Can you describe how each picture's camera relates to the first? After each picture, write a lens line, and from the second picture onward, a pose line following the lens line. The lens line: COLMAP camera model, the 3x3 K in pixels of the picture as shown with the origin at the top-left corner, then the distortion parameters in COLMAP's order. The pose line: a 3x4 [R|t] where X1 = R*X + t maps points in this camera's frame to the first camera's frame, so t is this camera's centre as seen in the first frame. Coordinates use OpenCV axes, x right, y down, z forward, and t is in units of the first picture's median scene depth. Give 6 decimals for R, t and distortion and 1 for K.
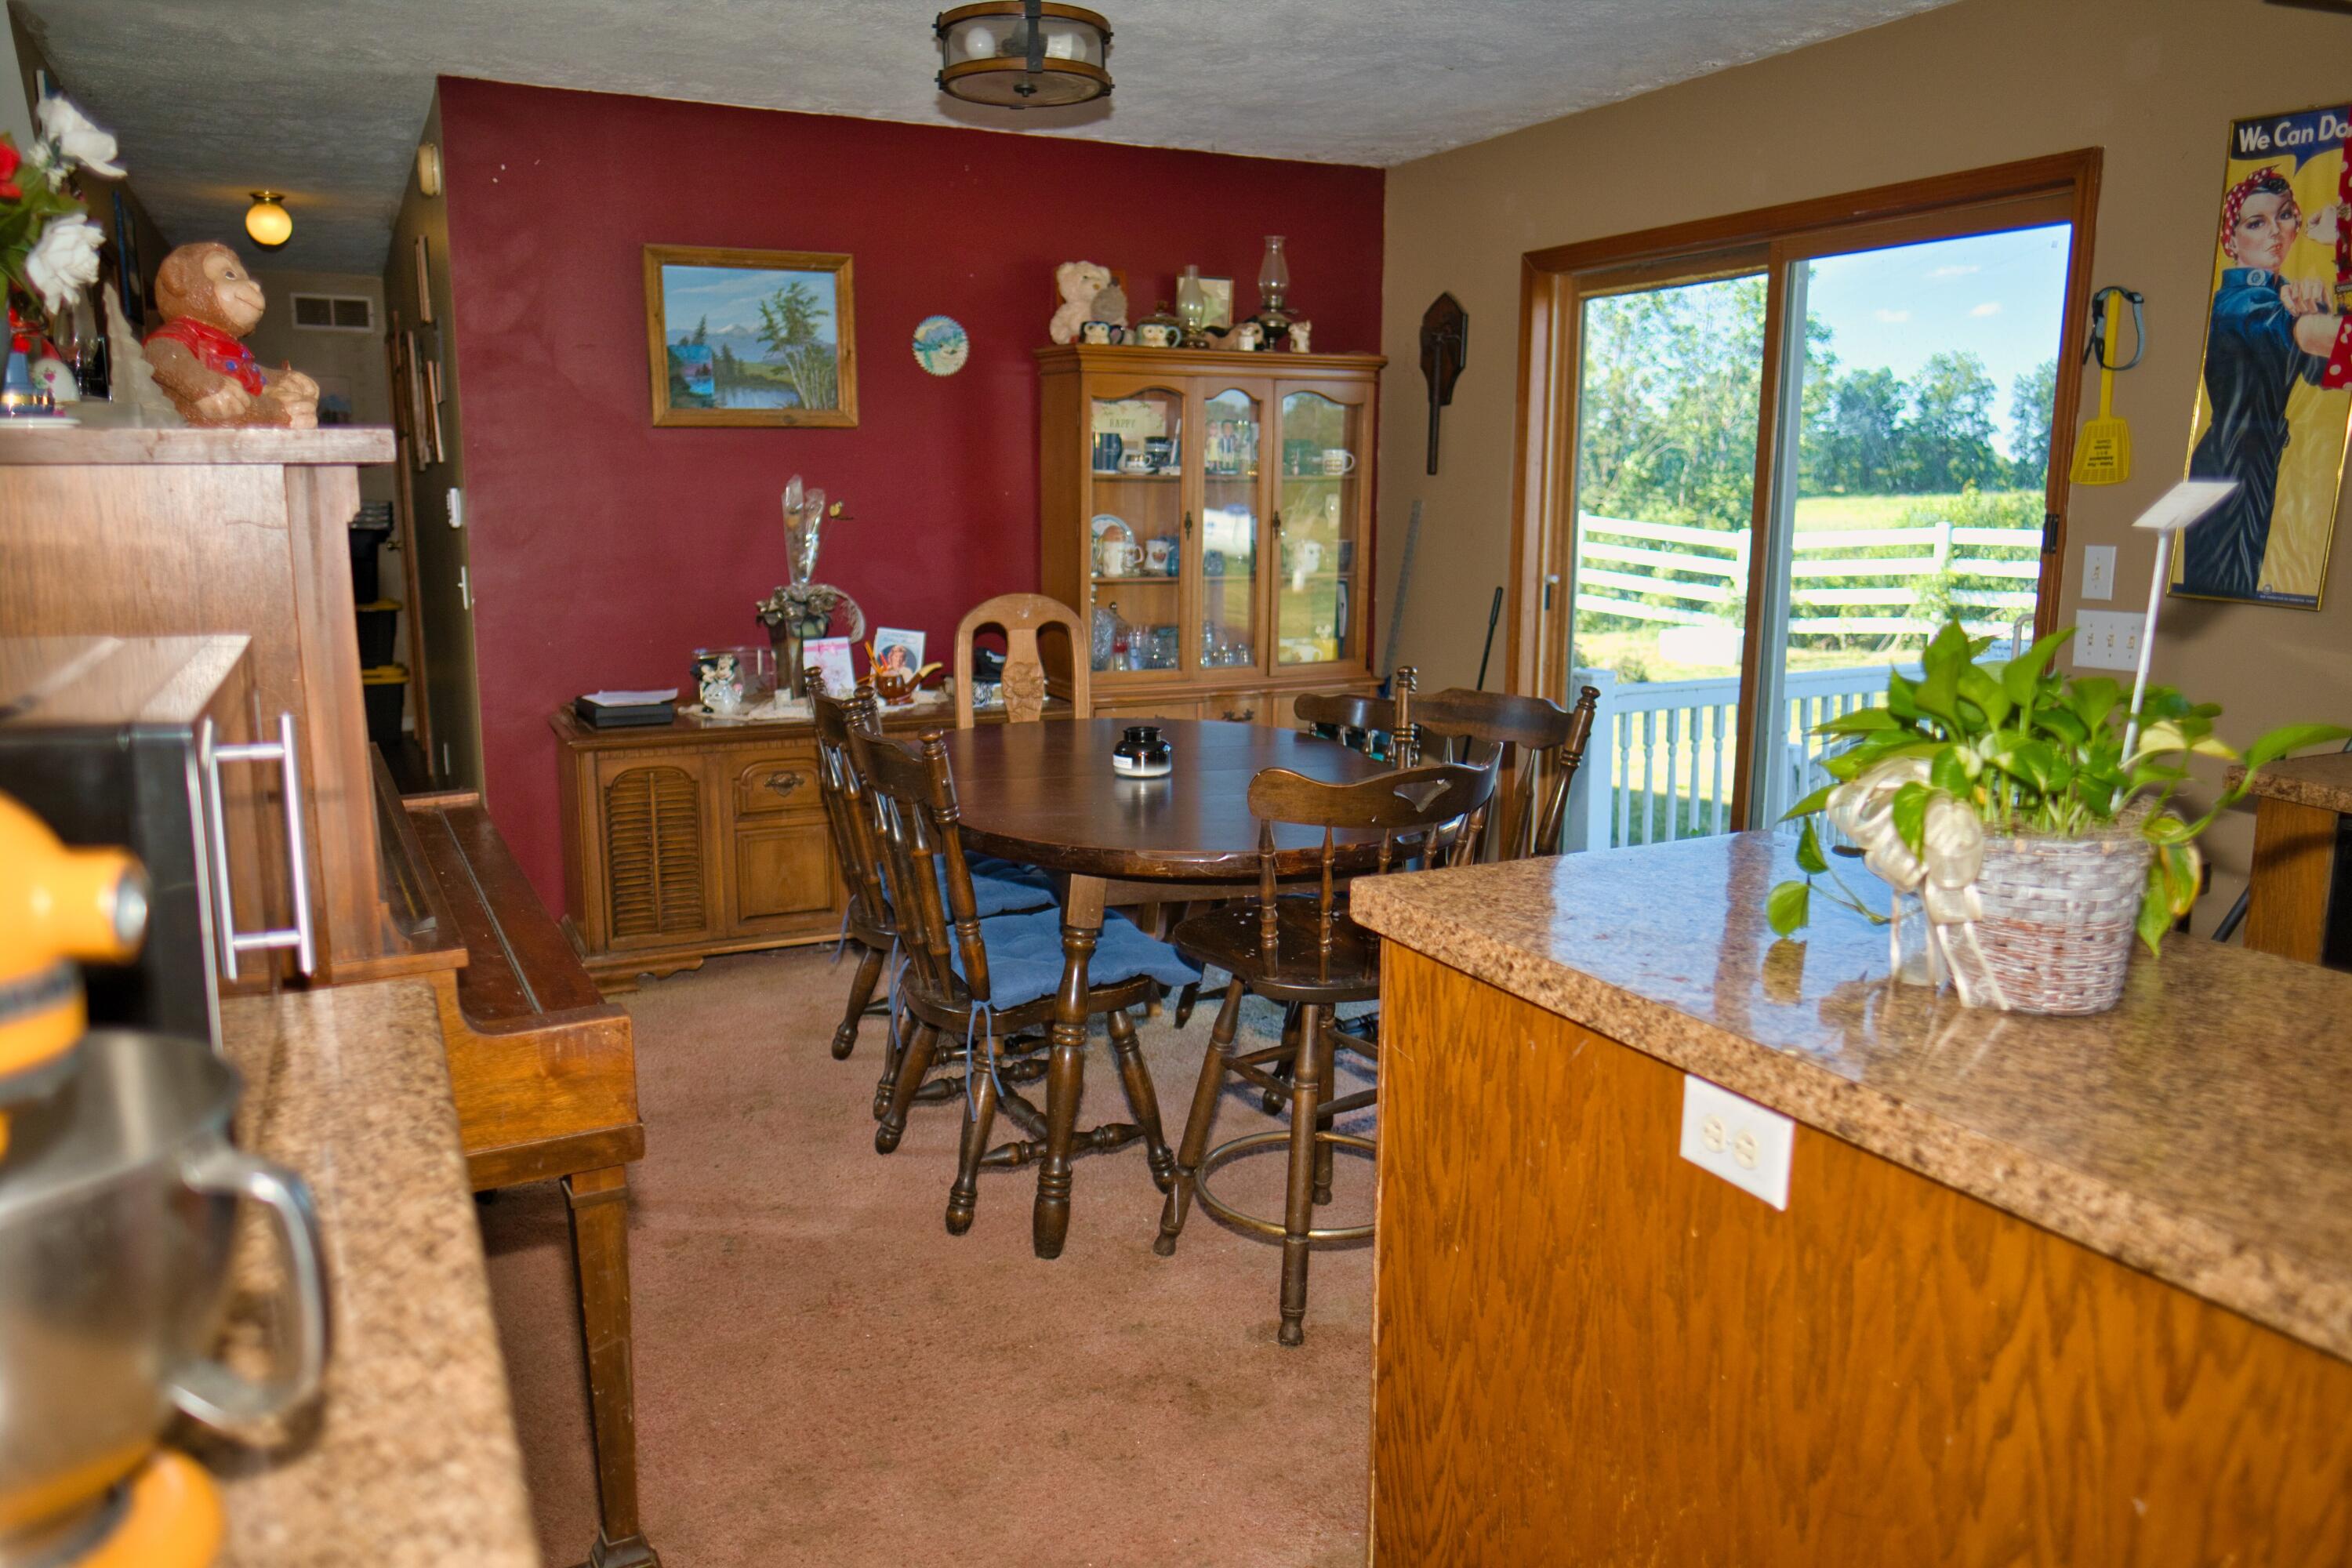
lens RADIAL K [[1651.0, 0, 1170.4], [0, 1651.0, 777.6], [0, 0, 1]] dist [-0.009065, 0.001602]
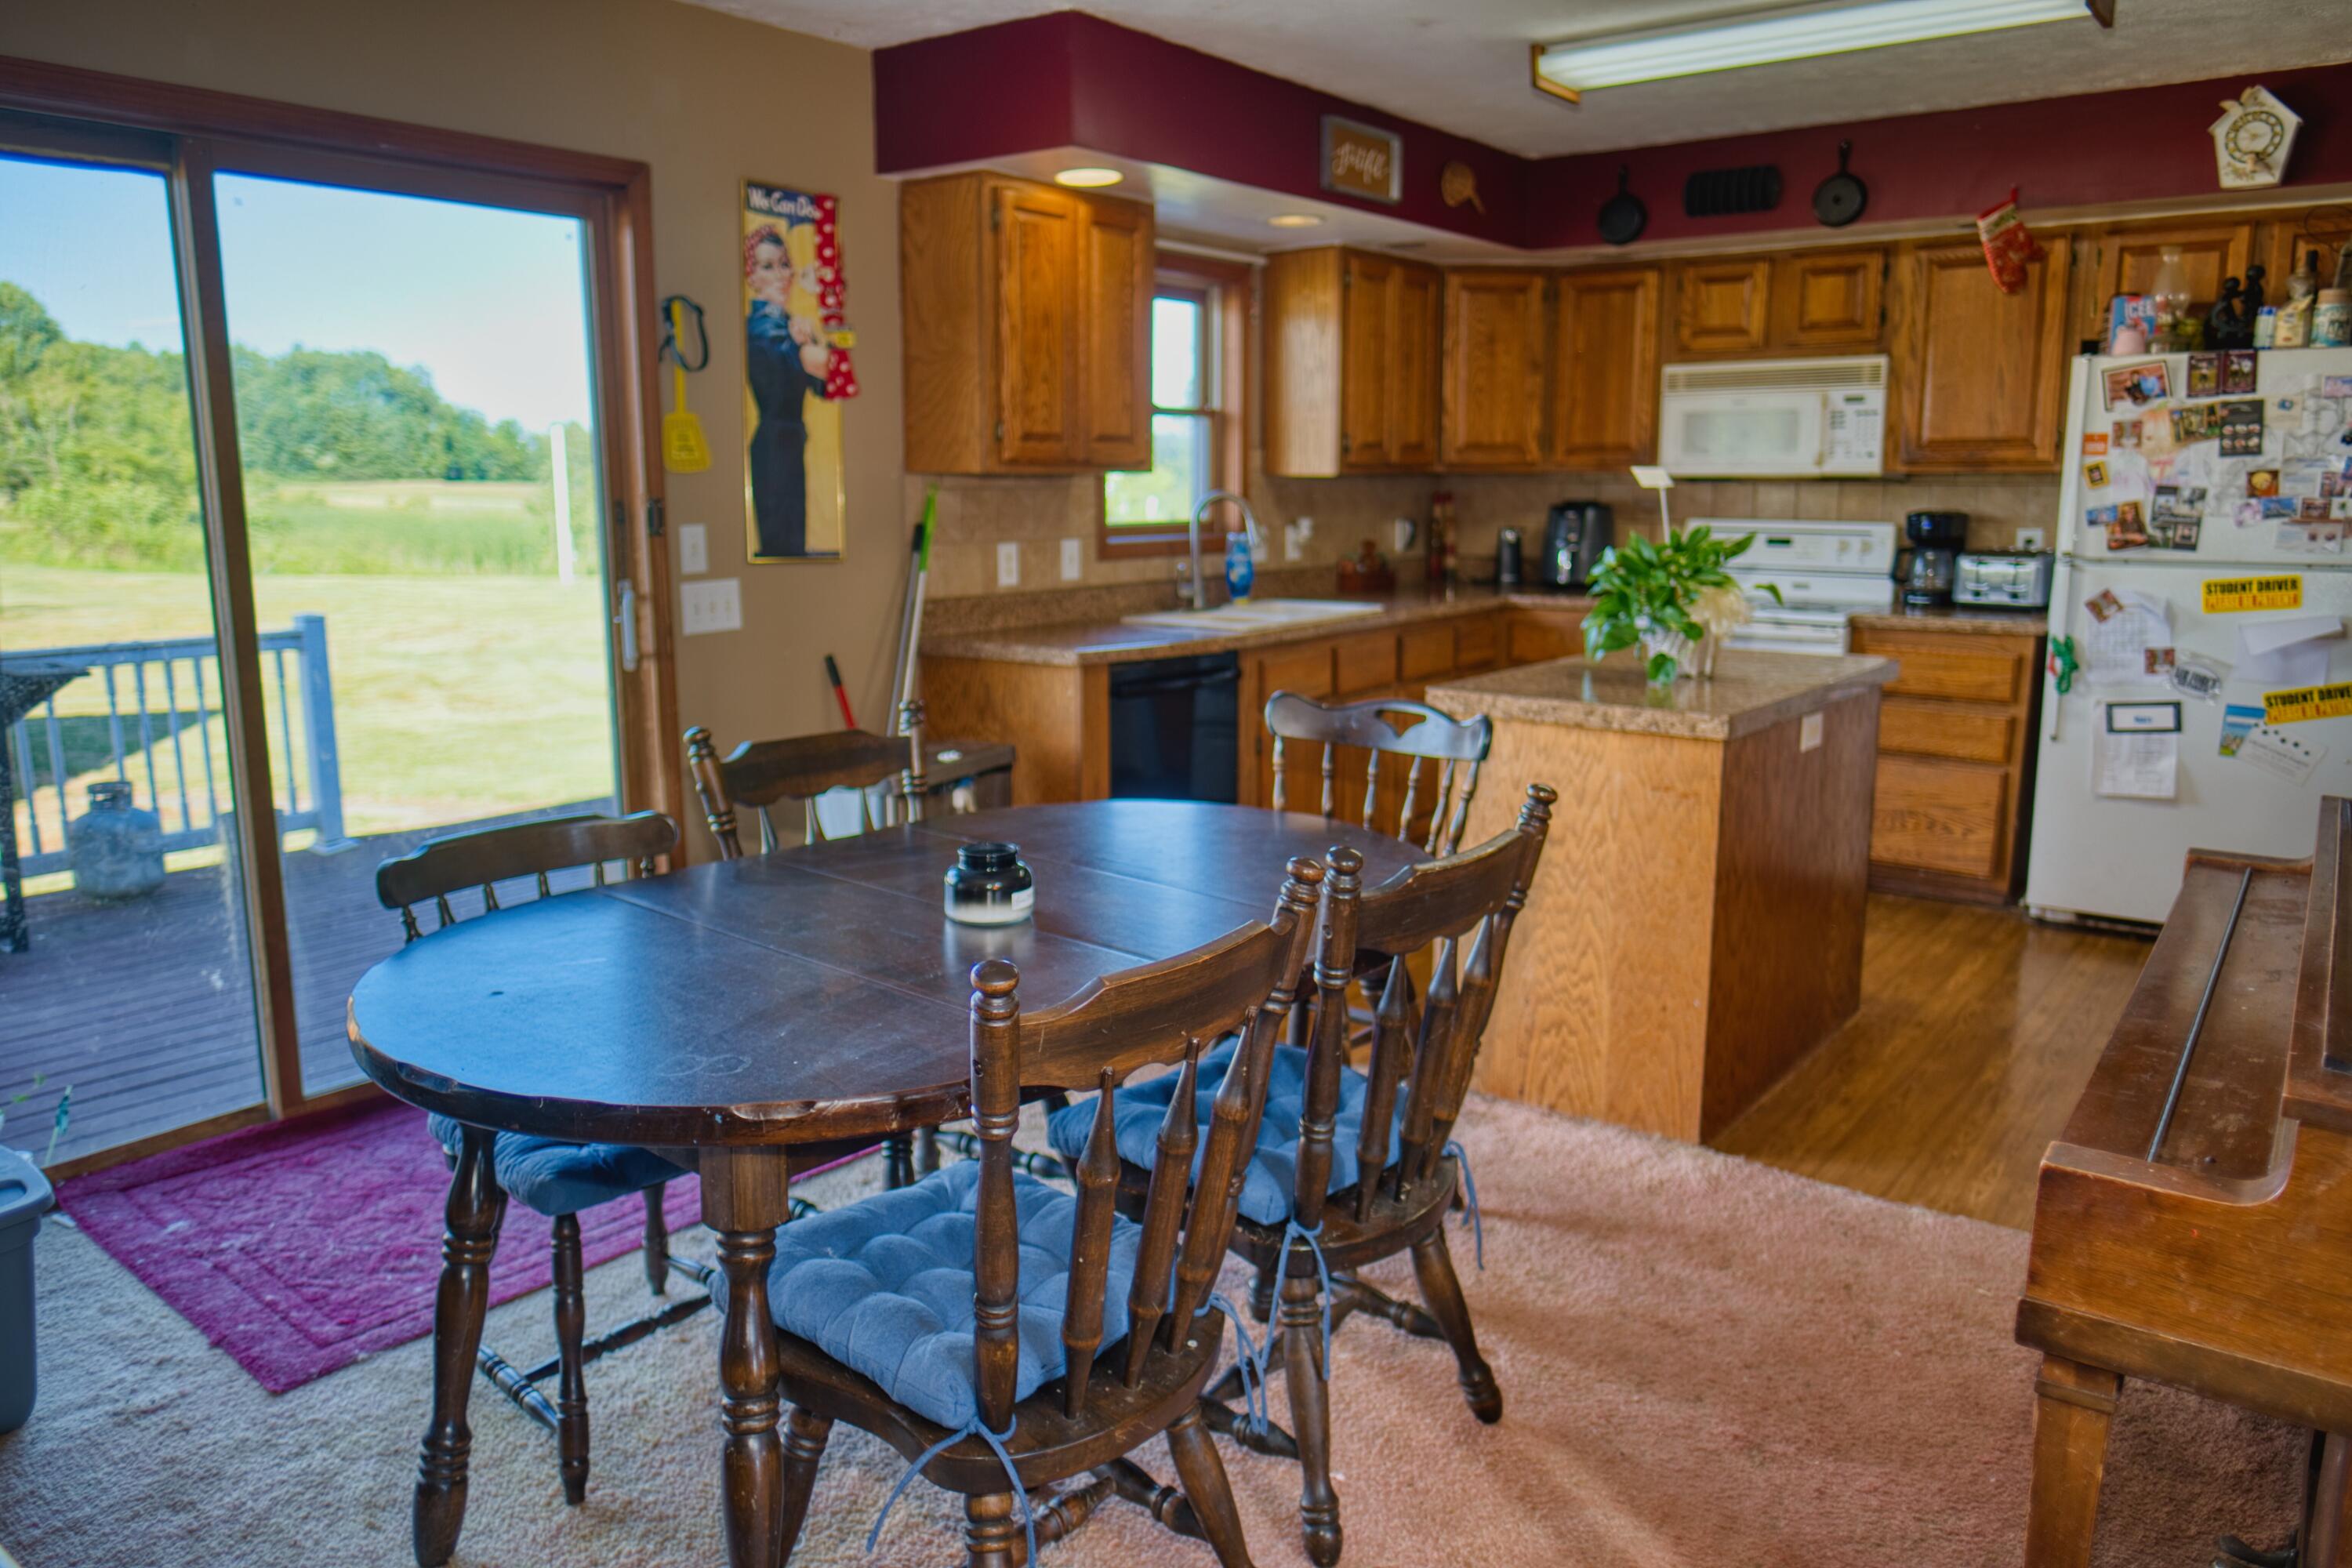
lens RADIAL K [[1686.2, 0, 1176.0], [0, 1686.2, 784.0], [0, 0, 1]] dist [-0.006811, 0.003577]
pose [[-0.439378, -0.167970, 0.882459, -0.701466], [0.158426, 0.952475, 0.260178, -0.242680], [-0.884222, 0.254121, -0.391885, 1.327125]]
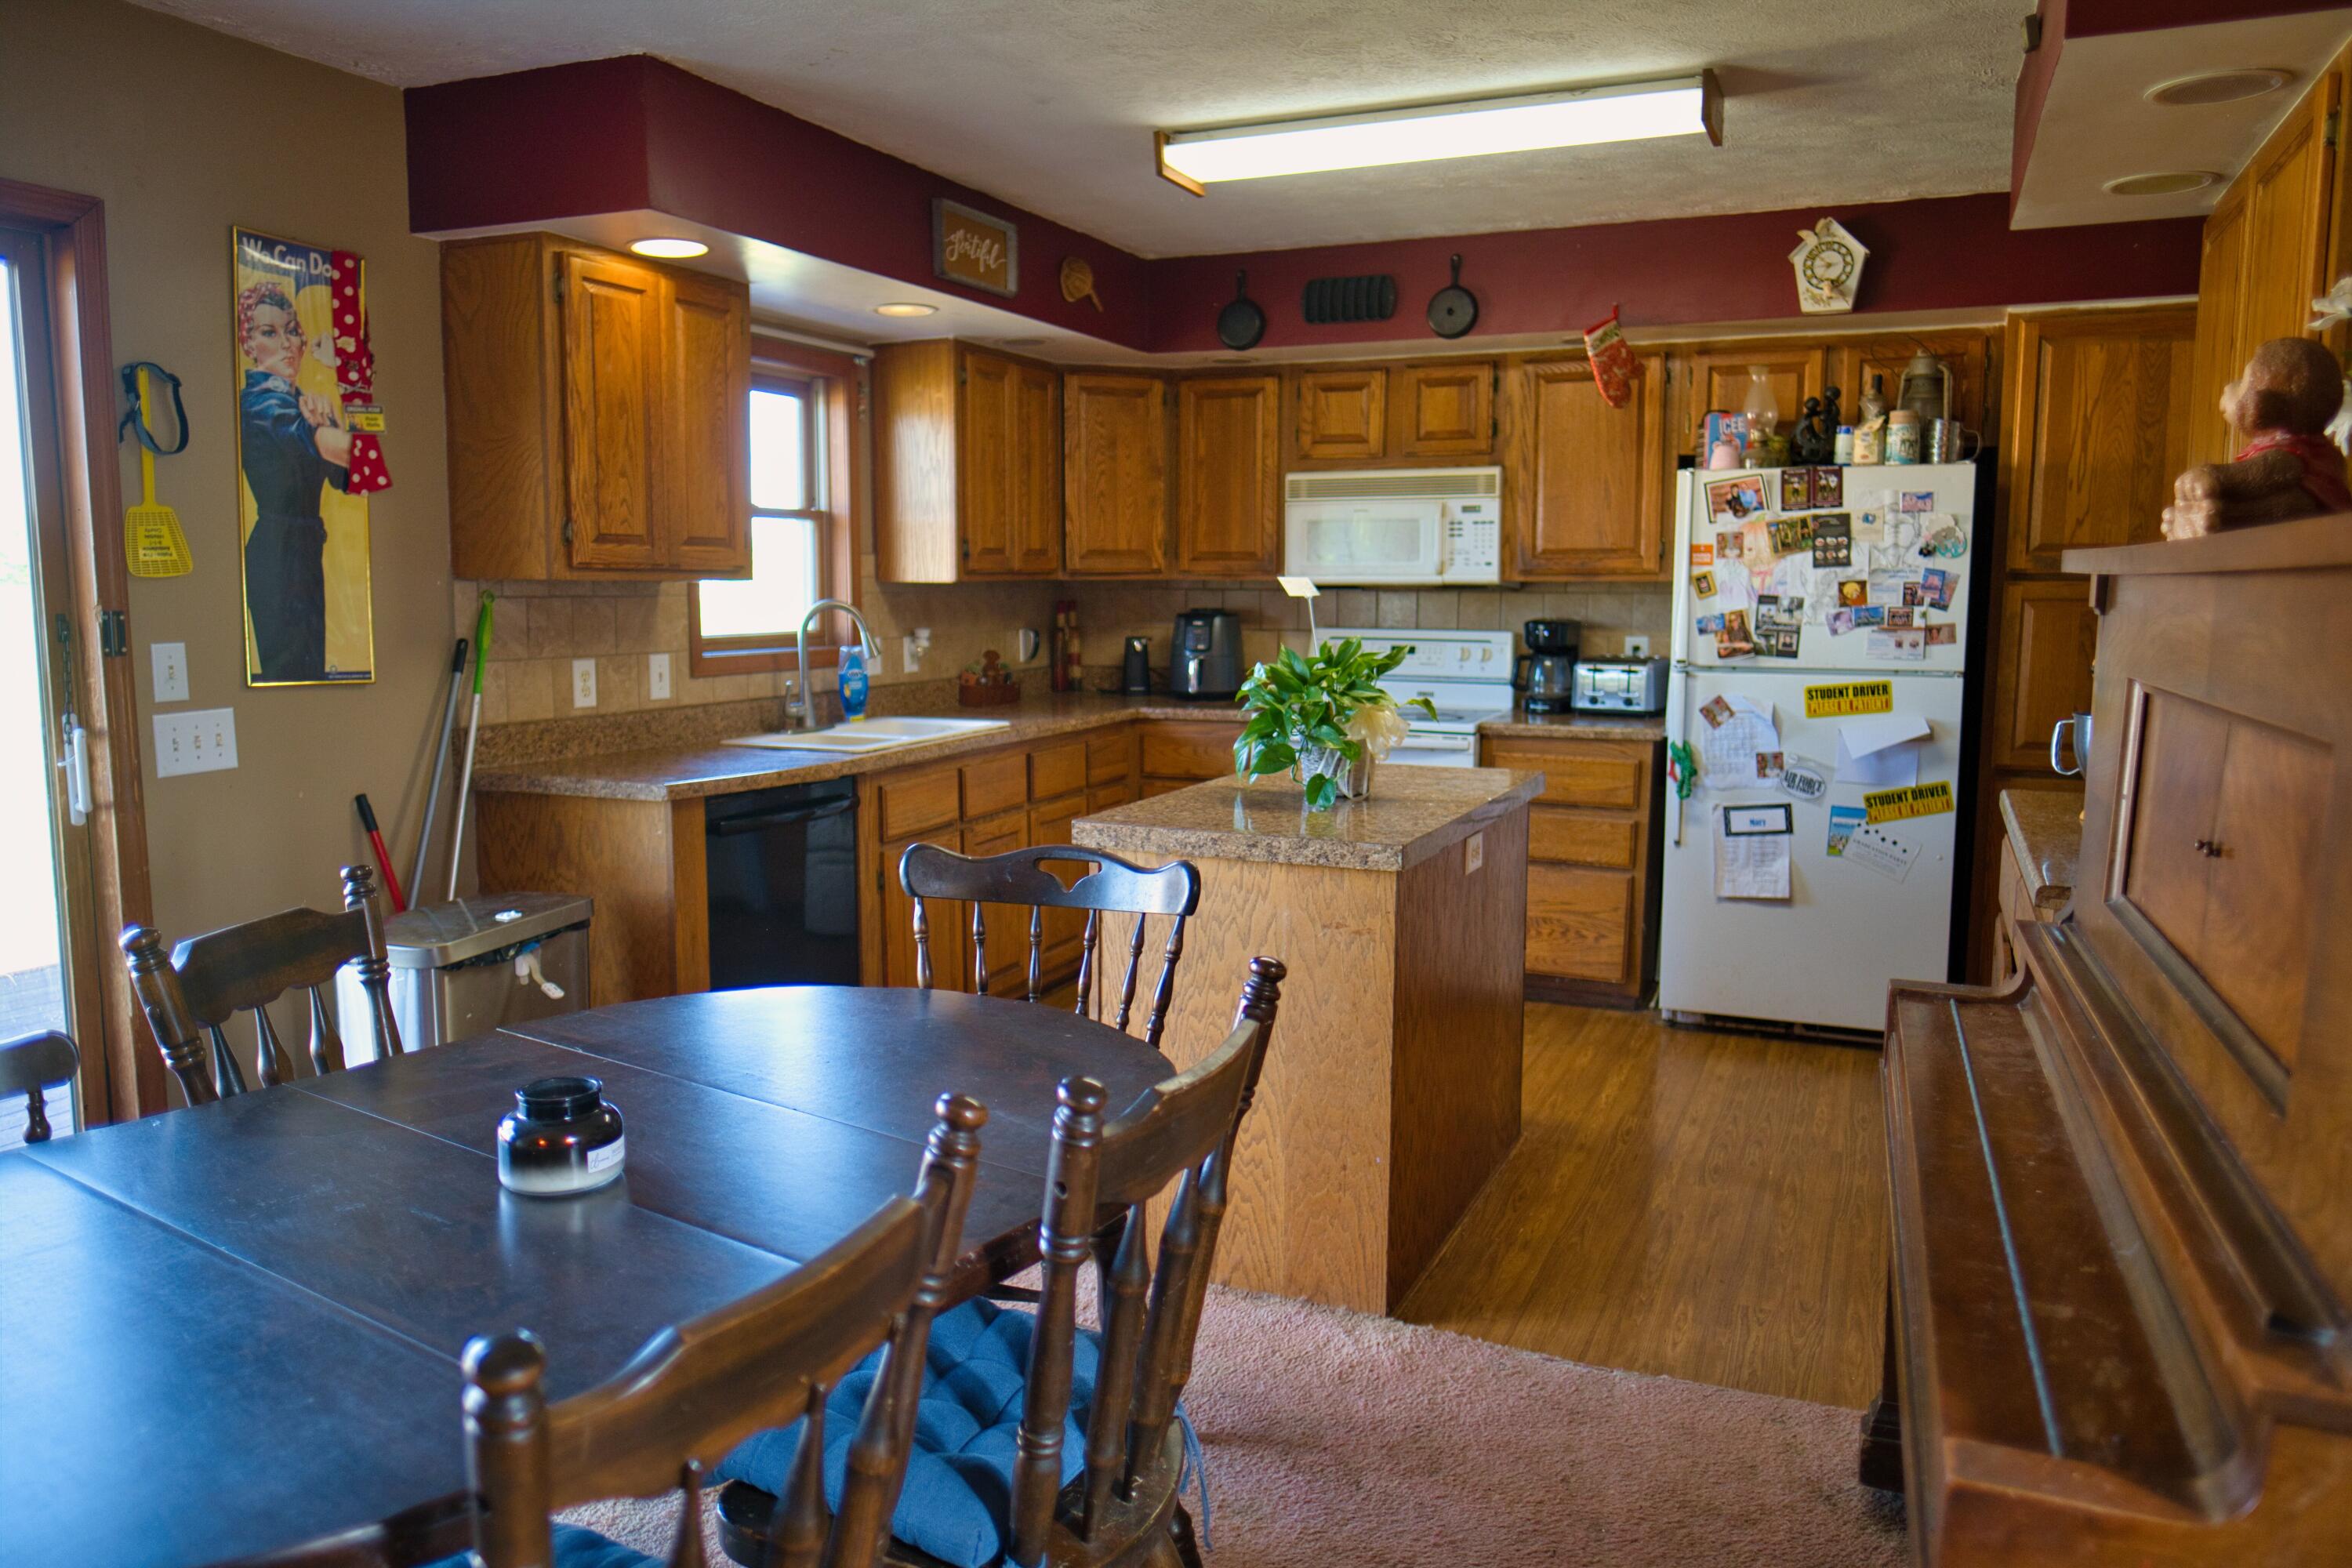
lens RADIAL K [[1656.7, 0, 1161.5], [0, 1656.7, 780.5], [0, 0, 1]] dist [-0.006165, -0.004096]
pose [[-0.627954, -0.101600, 0.771590, -0.551912], [0.132221, 0.963101, 0.234424, -0.230835], [-0.766937, 0.249227, -0.591349, 1.253069]]
